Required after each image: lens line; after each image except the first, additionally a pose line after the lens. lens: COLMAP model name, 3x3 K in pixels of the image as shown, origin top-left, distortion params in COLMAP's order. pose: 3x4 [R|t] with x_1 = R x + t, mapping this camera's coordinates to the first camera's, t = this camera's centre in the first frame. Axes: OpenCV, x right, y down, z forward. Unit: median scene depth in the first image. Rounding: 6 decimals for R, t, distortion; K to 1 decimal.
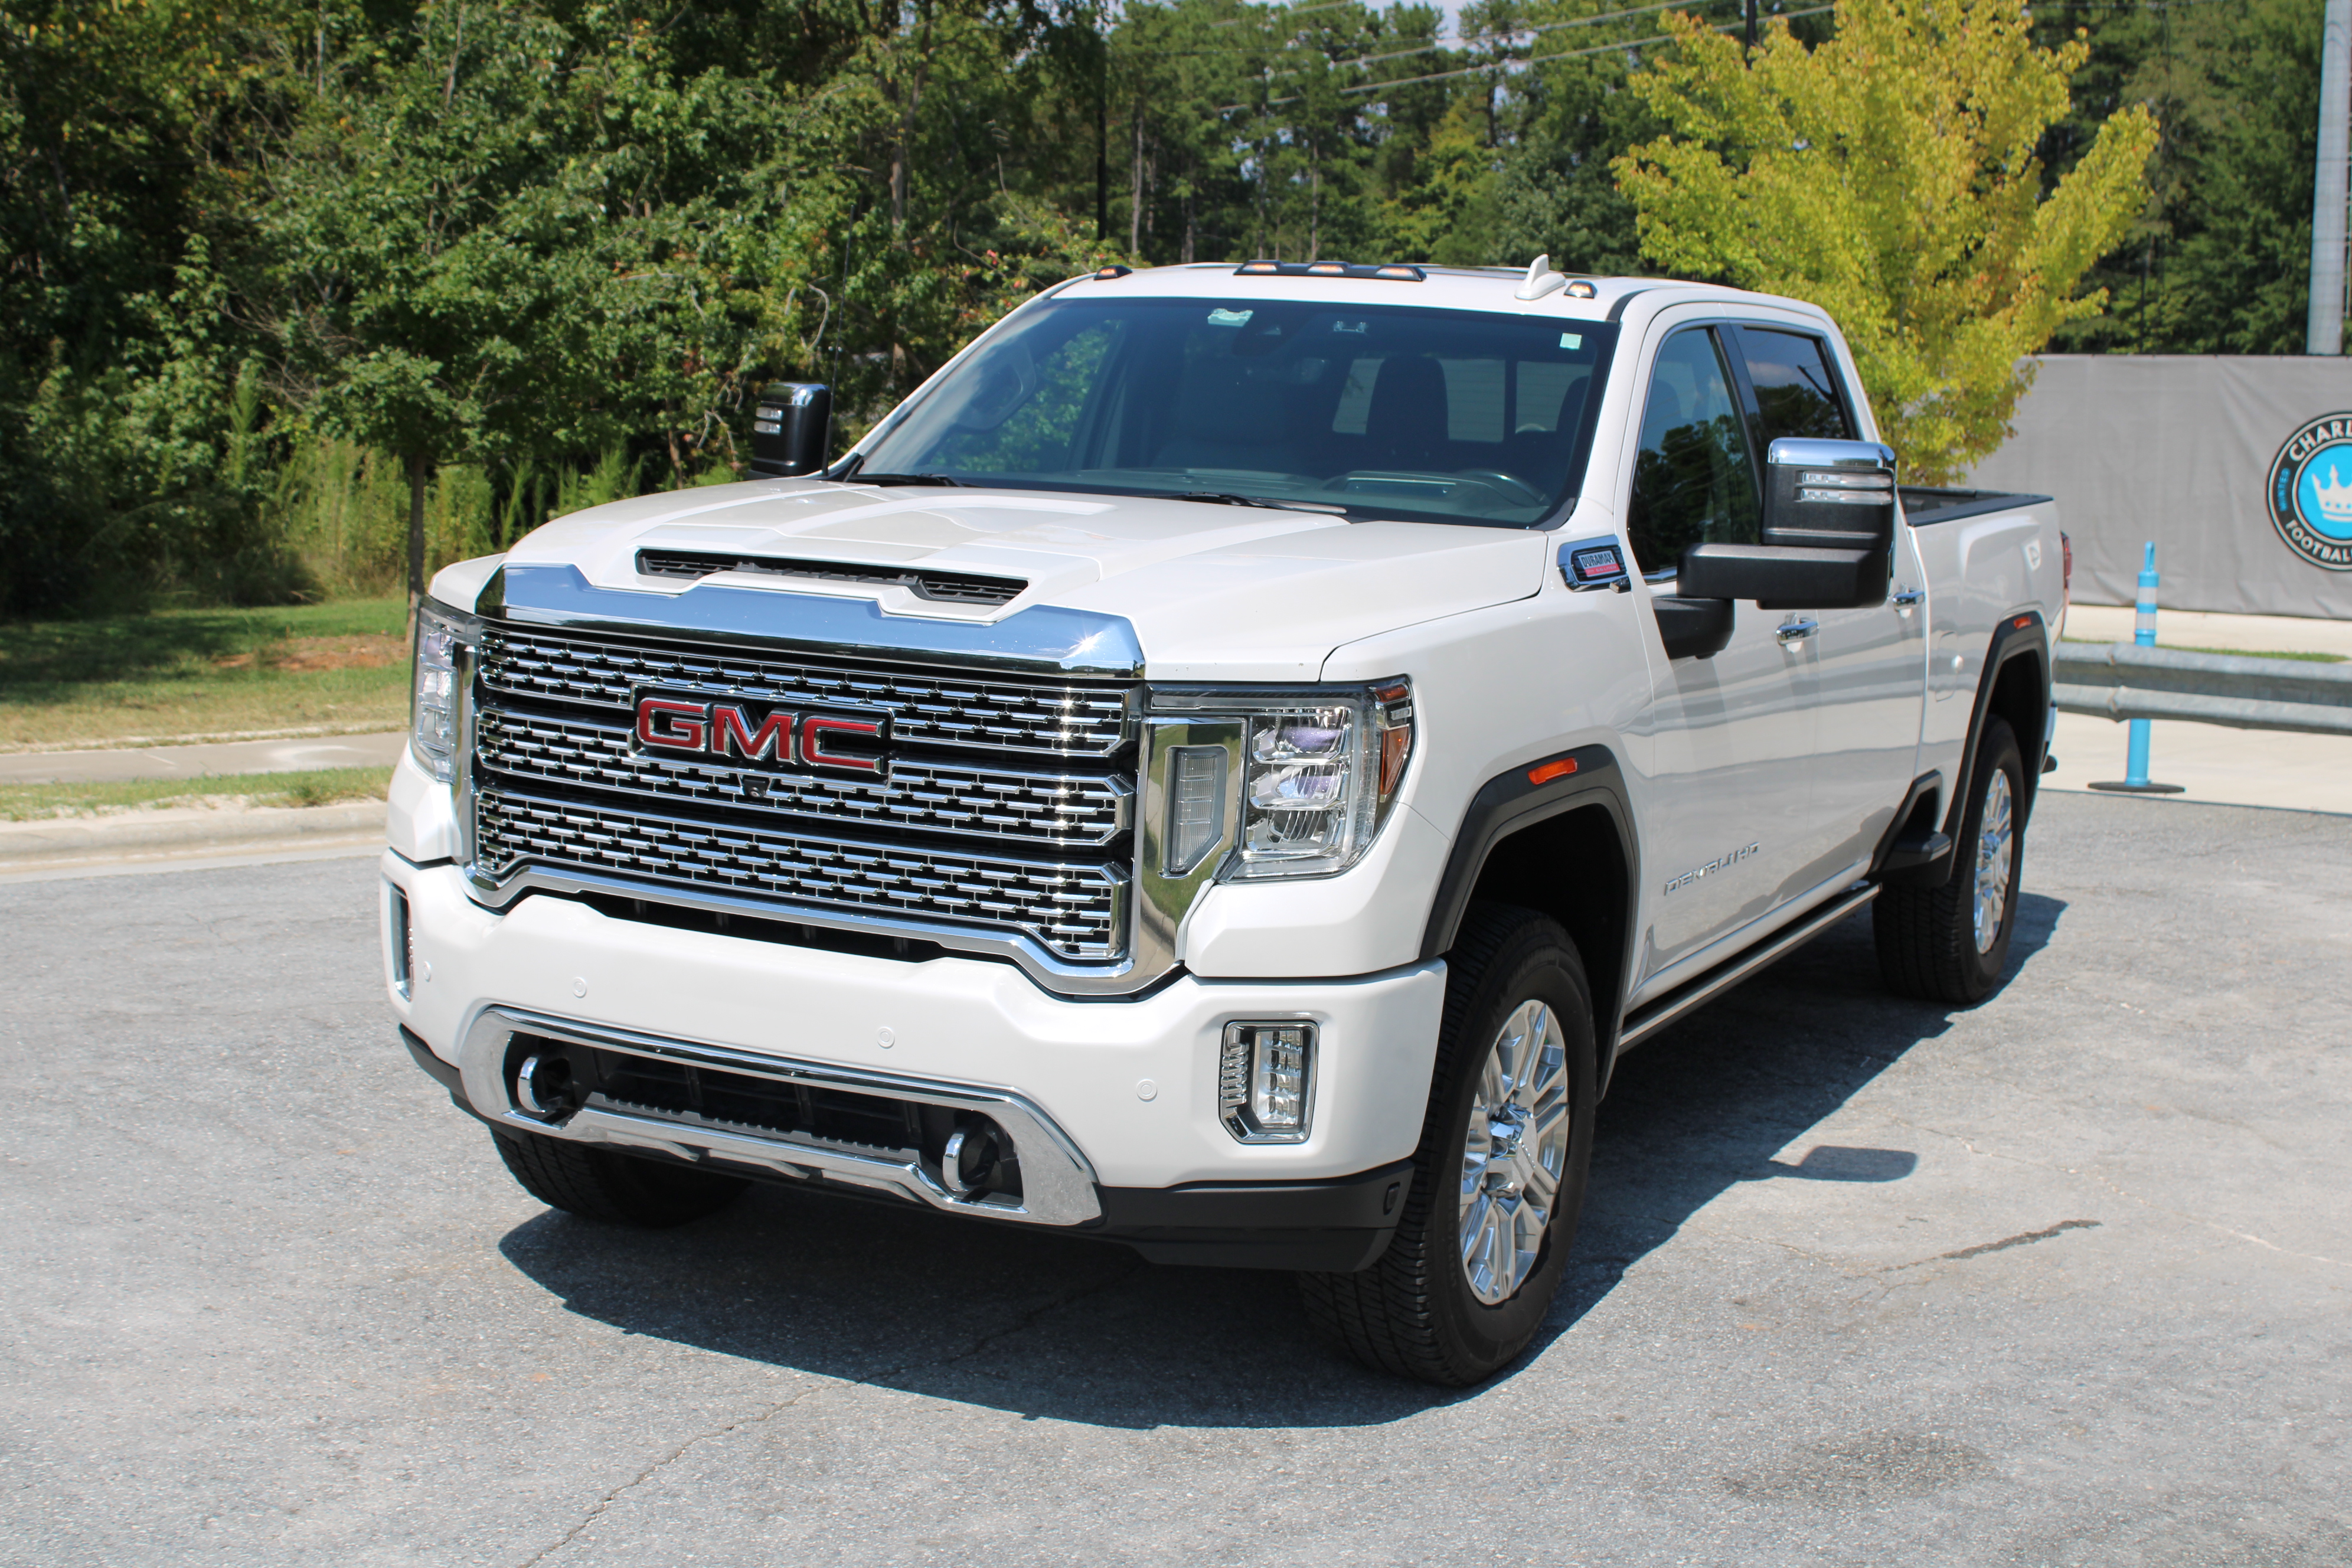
lens RADIAL K [[3206.3, 0, 1175.4], [0, 3206.3, 830.7], [0, 0, 1]] dist [0.011802, -0.831470]
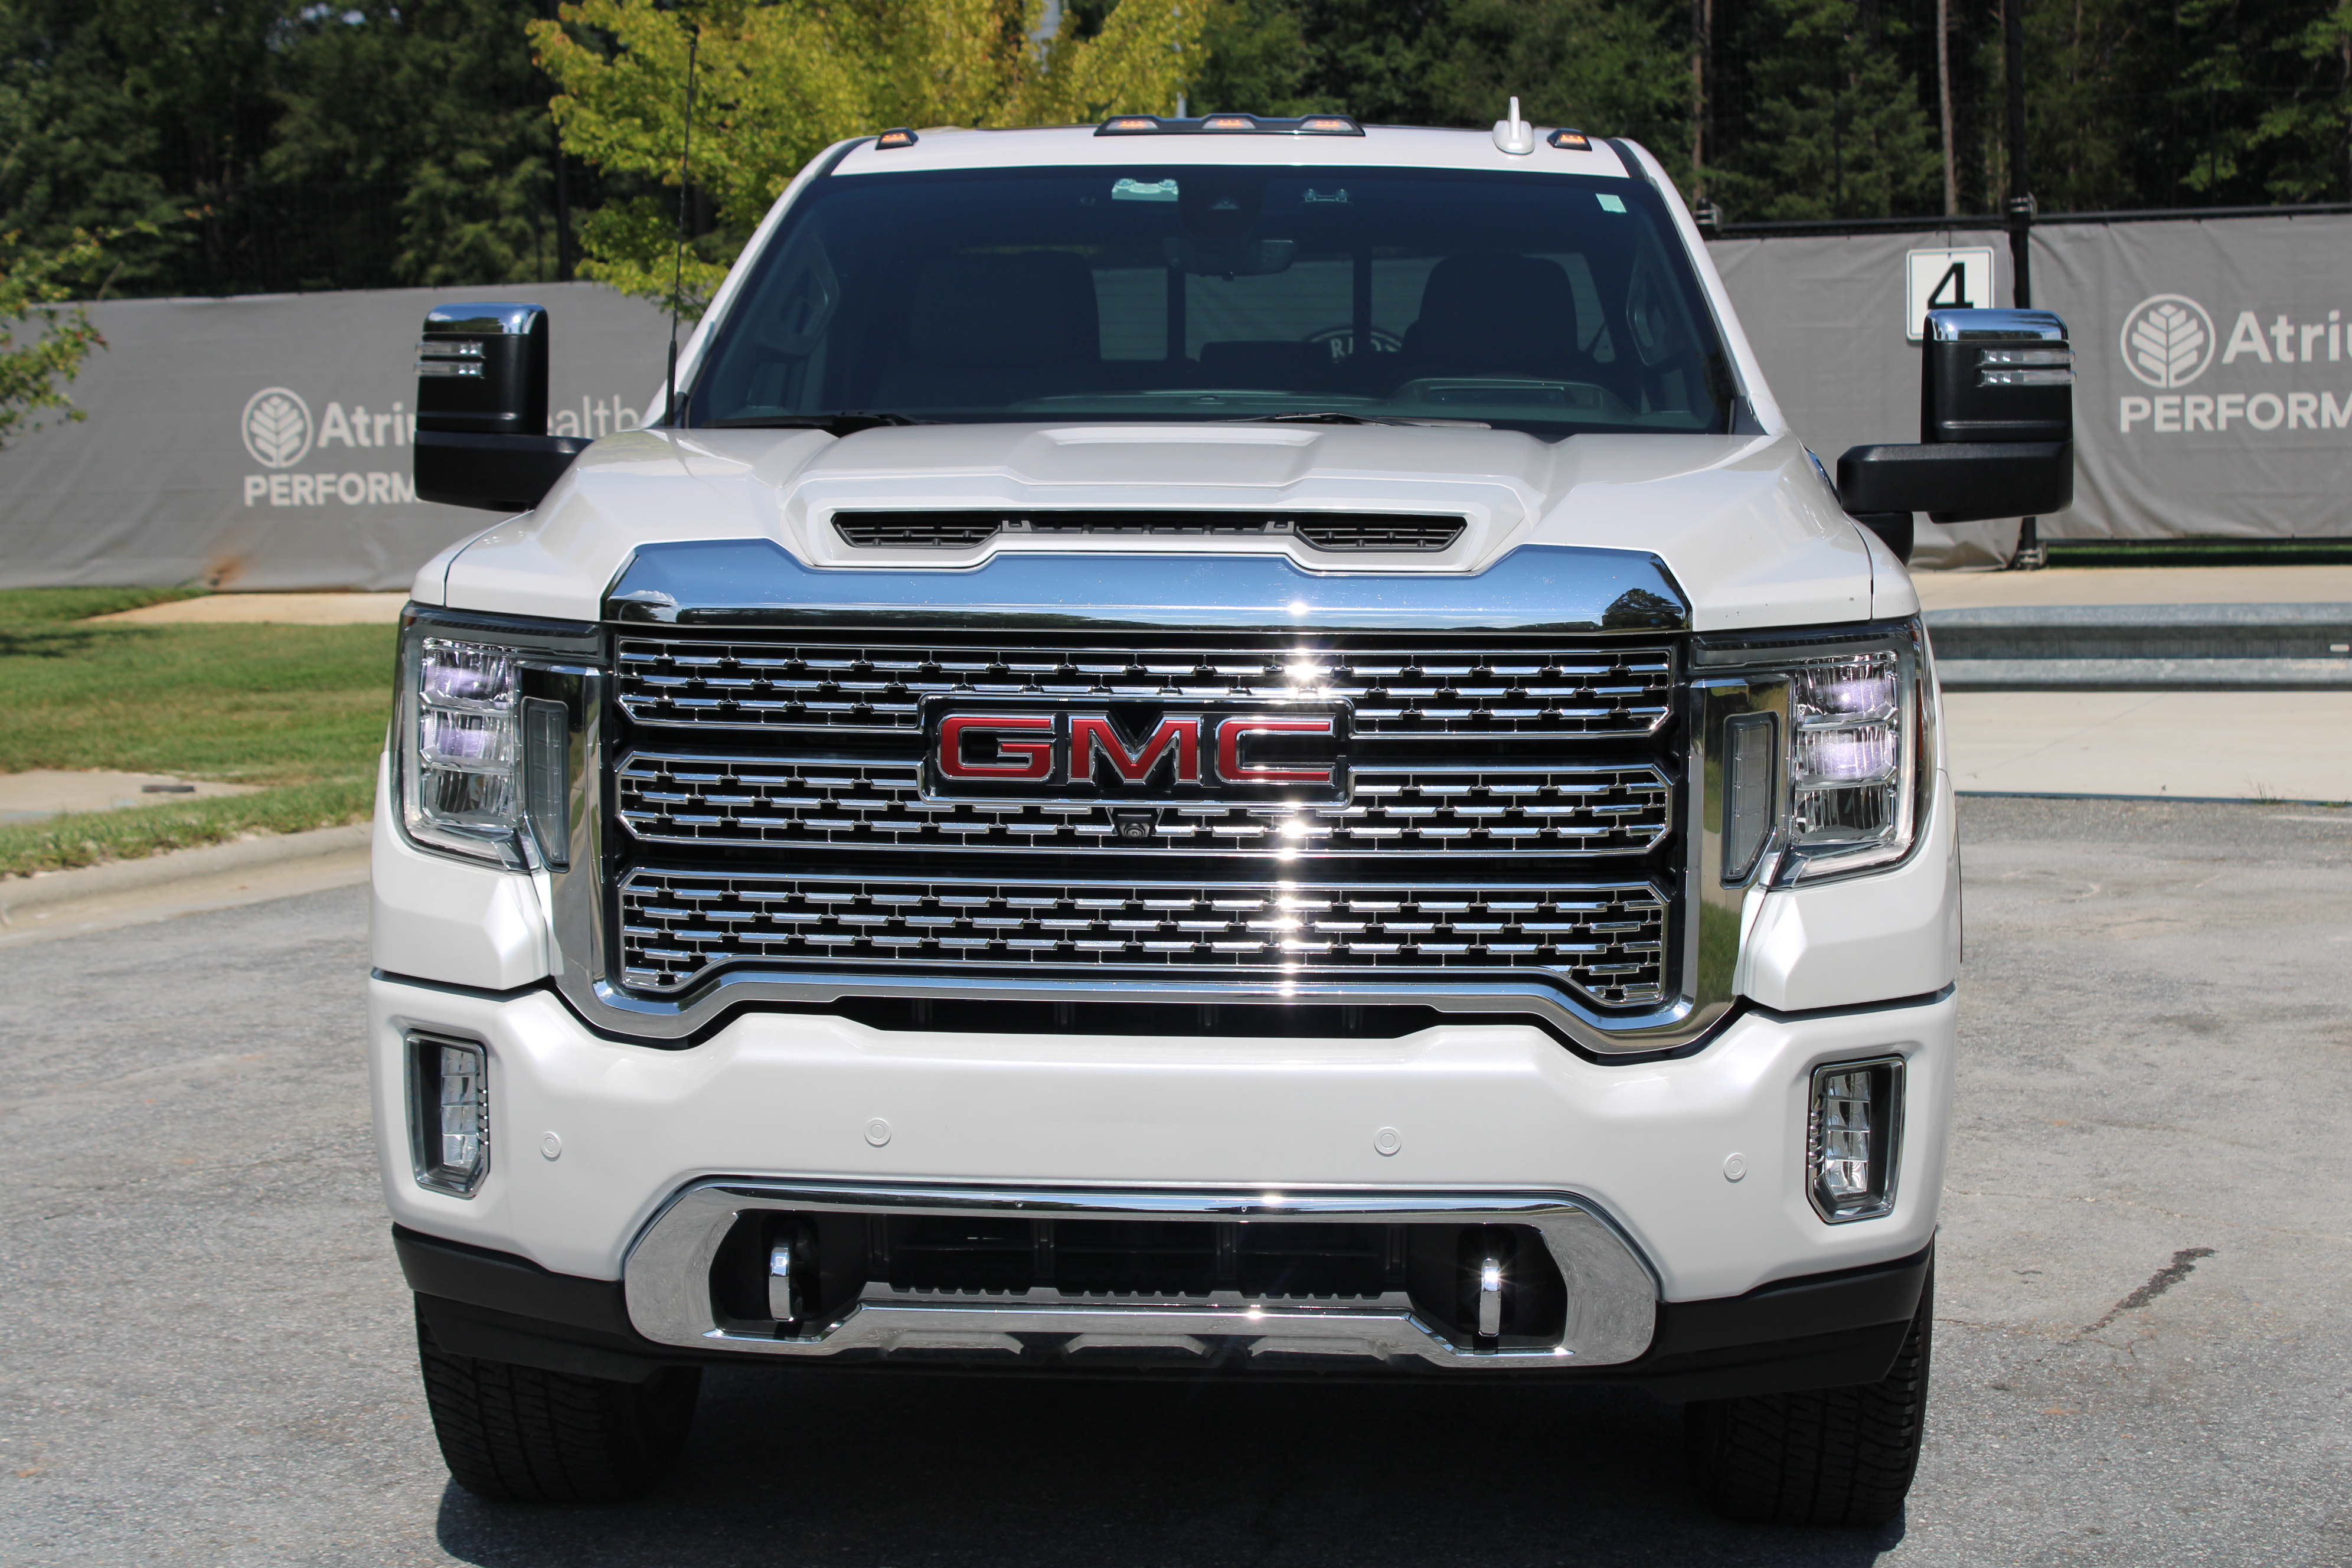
lens RADIAL K [[4287.6, 0, 1176.0], [0, 4287.6, 784.0], [0, 0, 1]] dist [-0.001384, 0.212432]
pose [[0.918119, -0.082330, 0.387659, -0.487311], [0.096357, 0.995204, -0.016851, -0.005084], [-0.384412, 0.052825, 0.921649, 0.101815]]
